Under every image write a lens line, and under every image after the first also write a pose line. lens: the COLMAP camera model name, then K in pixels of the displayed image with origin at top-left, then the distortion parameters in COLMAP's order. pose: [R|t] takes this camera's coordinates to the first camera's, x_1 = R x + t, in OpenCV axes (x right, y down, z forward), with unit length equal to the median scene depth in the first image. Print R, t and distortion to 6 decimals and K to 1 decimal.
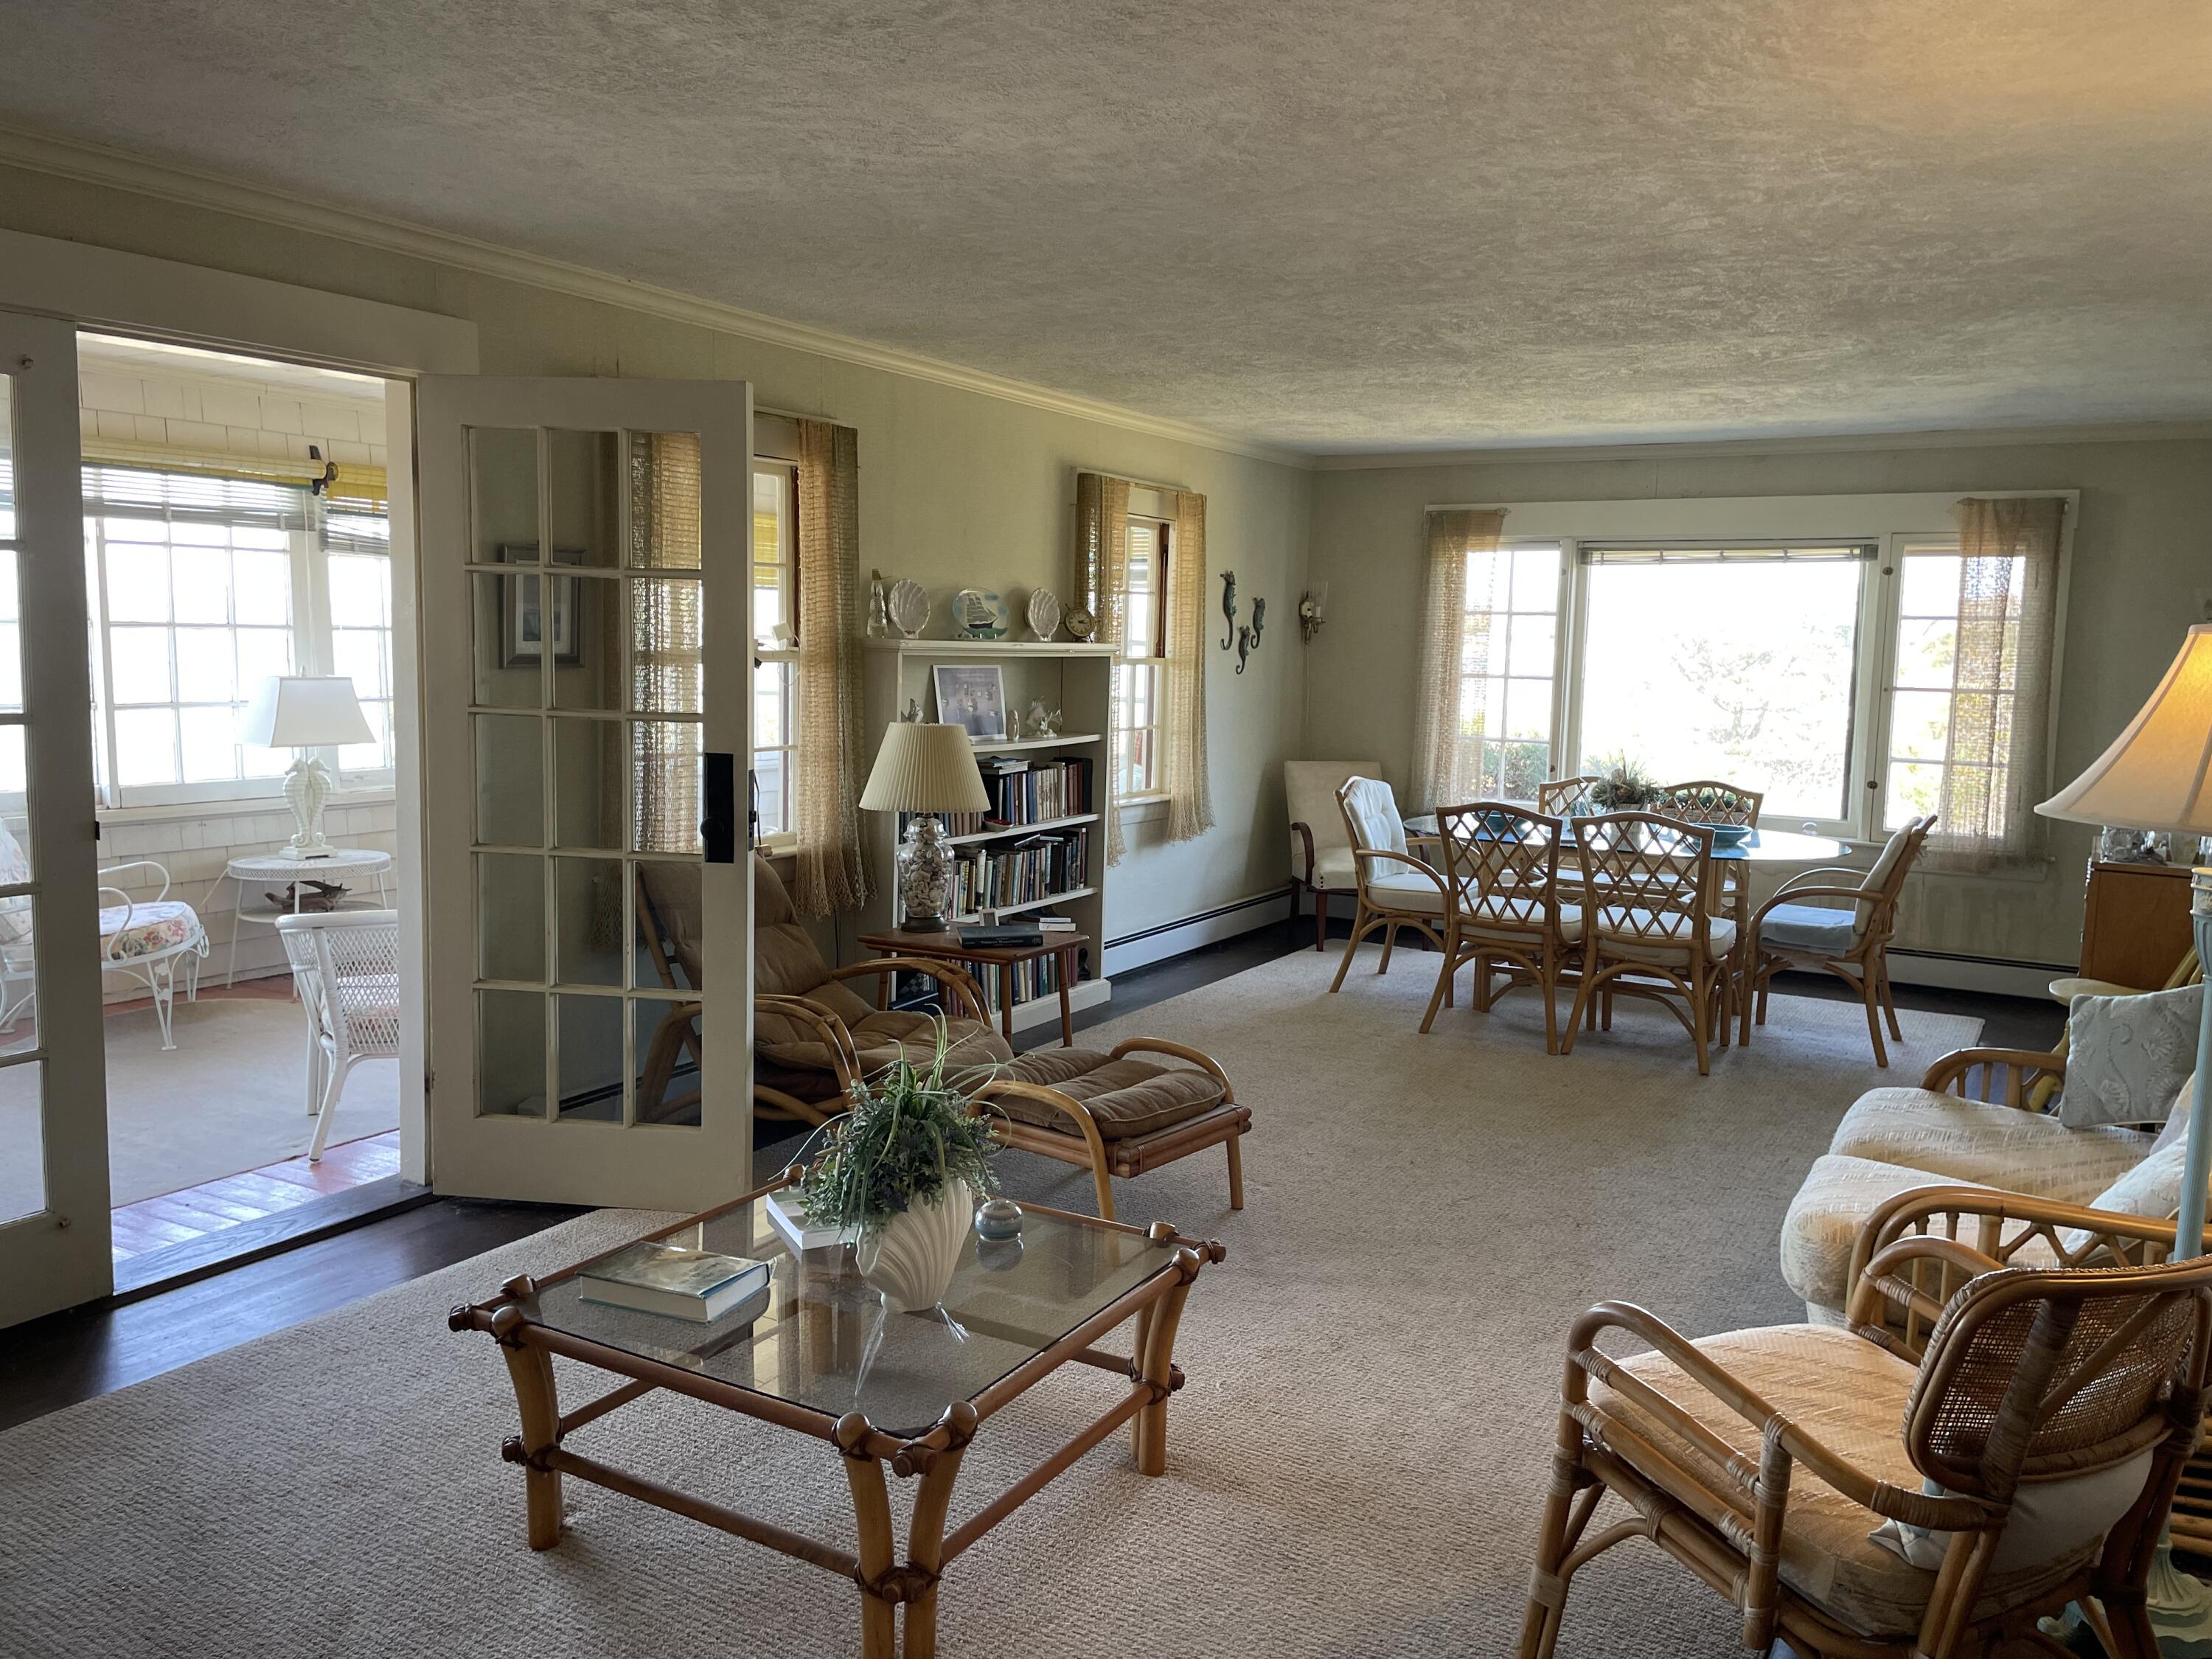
lens RADIAL K [[1659.8, 0, 1114.6], [0, 1659.8, 814.4], [0, 0, 1]] dist [0.106091, -0.141102]
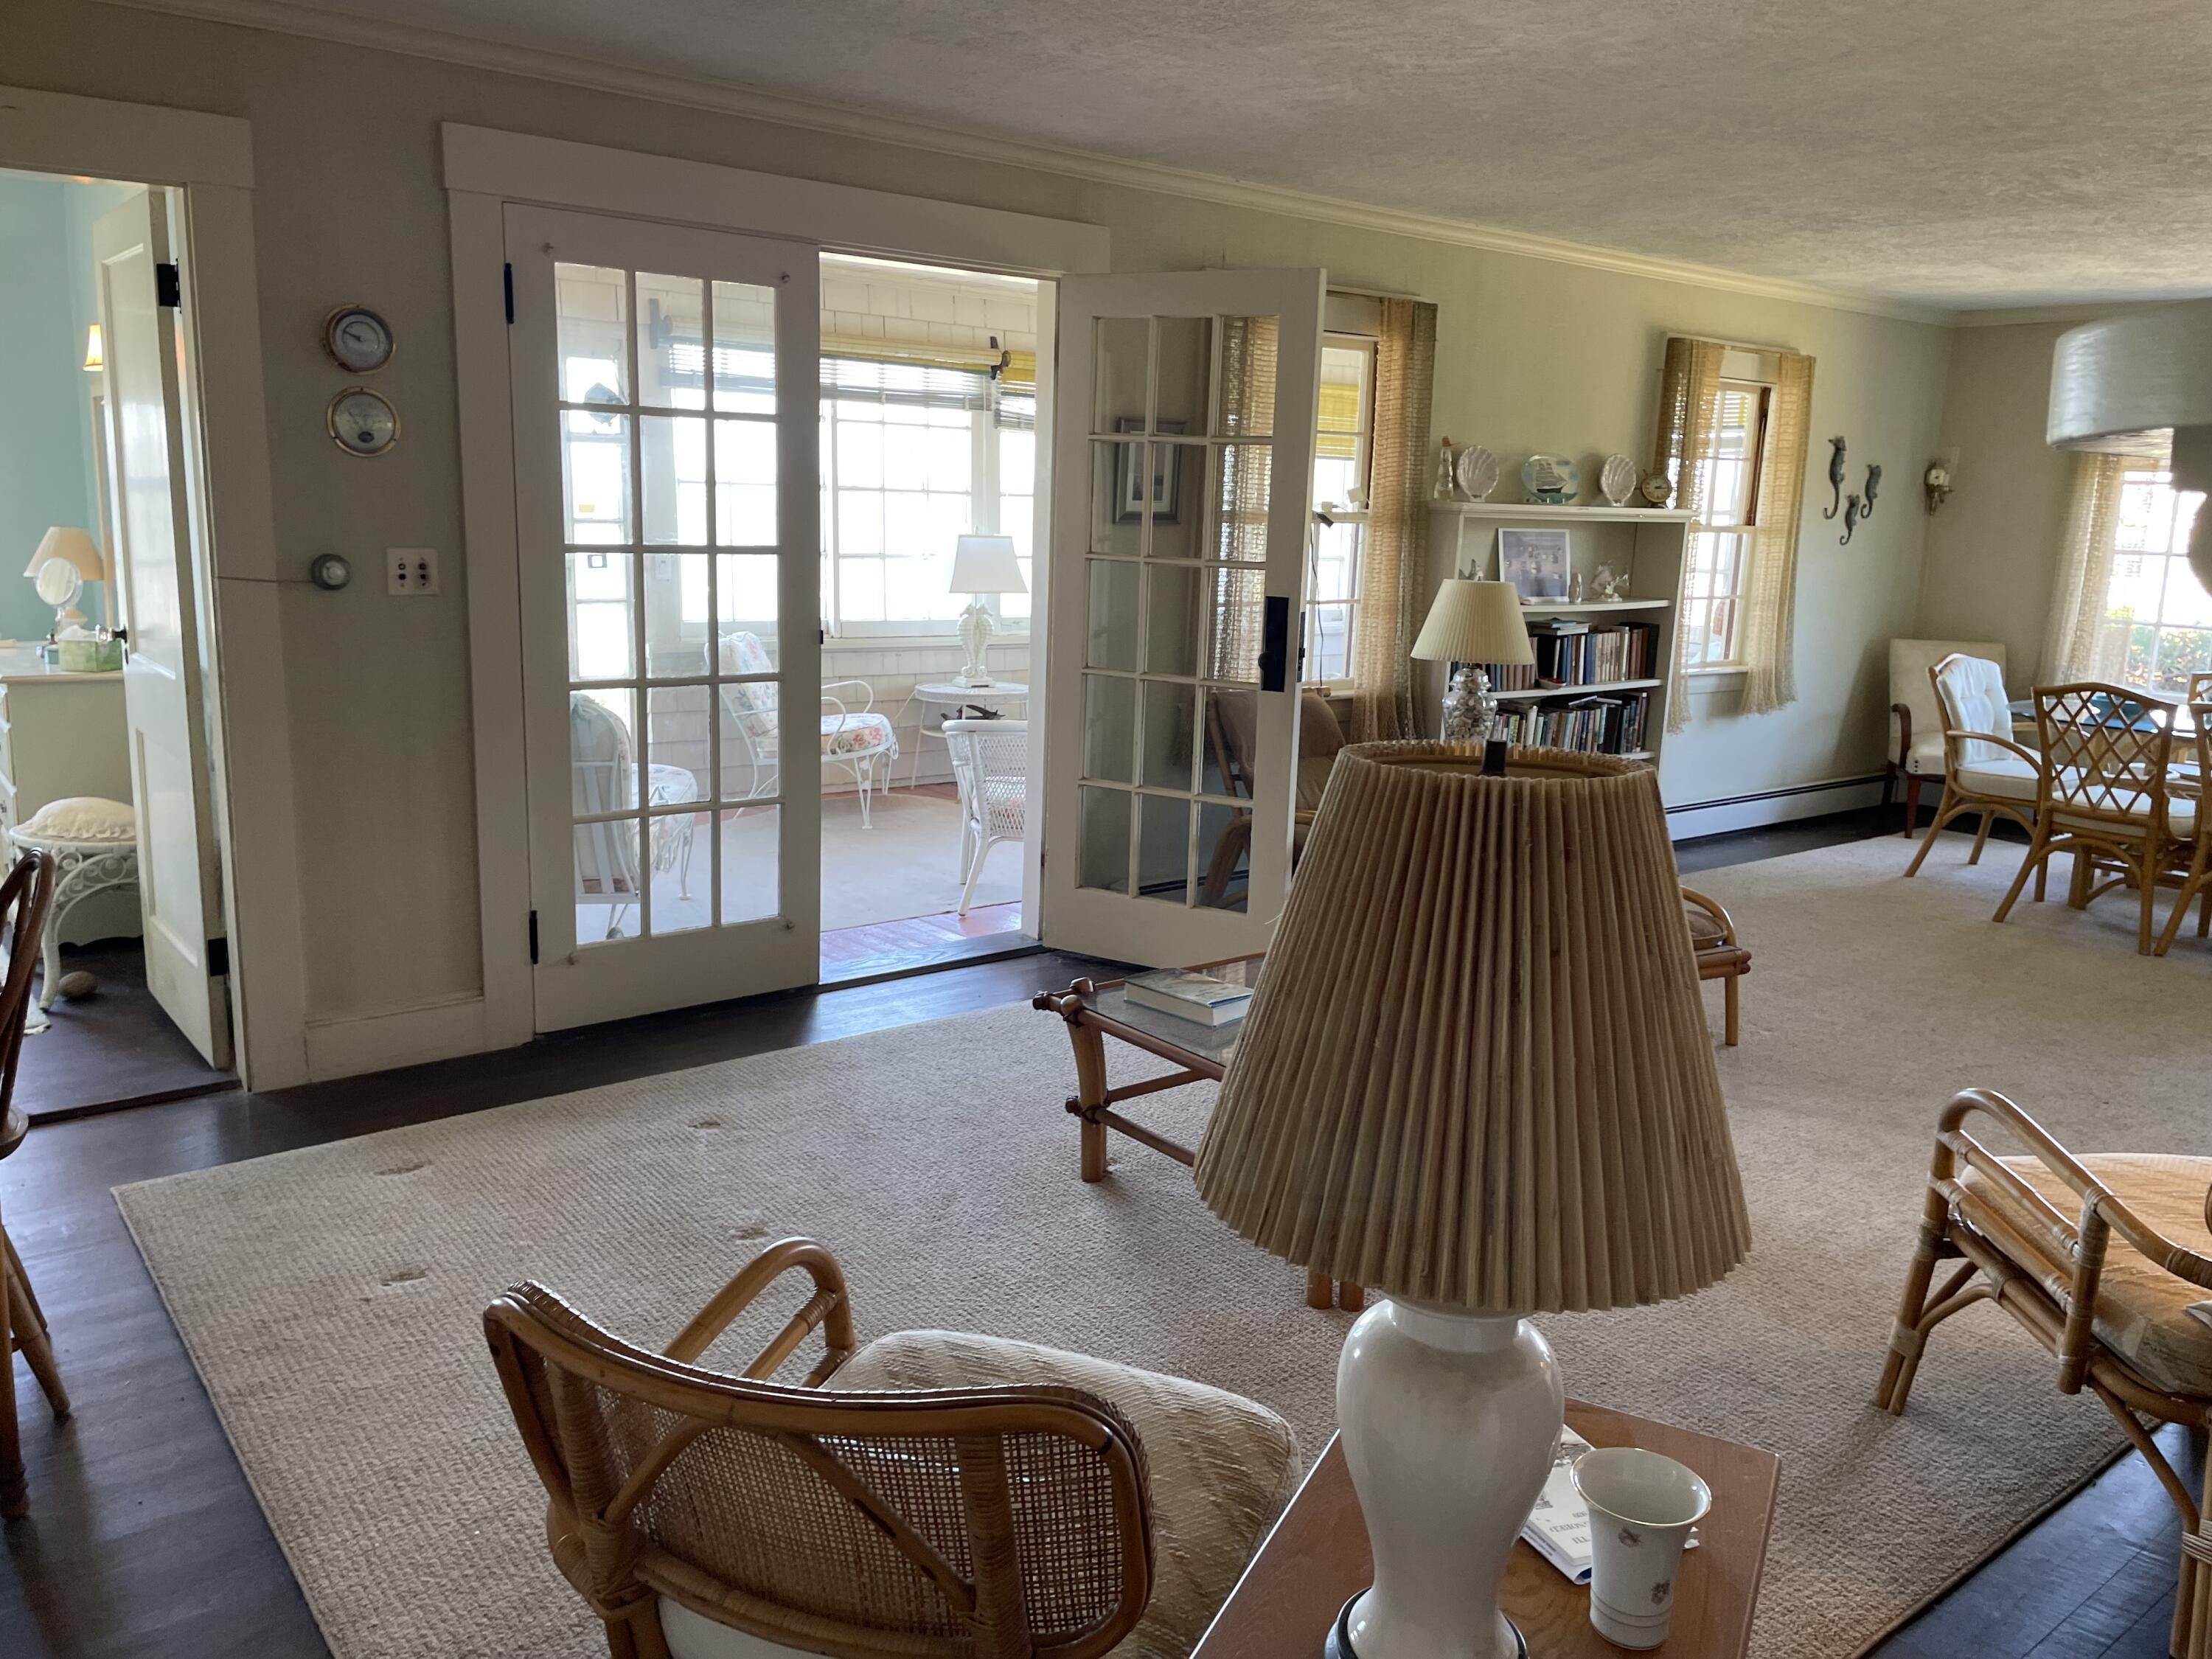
lens RADIAL K [[1659.8, 0, 1114.6], [0, 1659.8, 814.4], [0, 0, 1]] dist [0.106091, -0.141102]
pose [[0.930710, 0.077530, -0.357446, 0.062744], [-0.052072, 0.995408, 0.080319, 0.020345], [0.362032, -0.056141, 0.930473, -0.098053]]
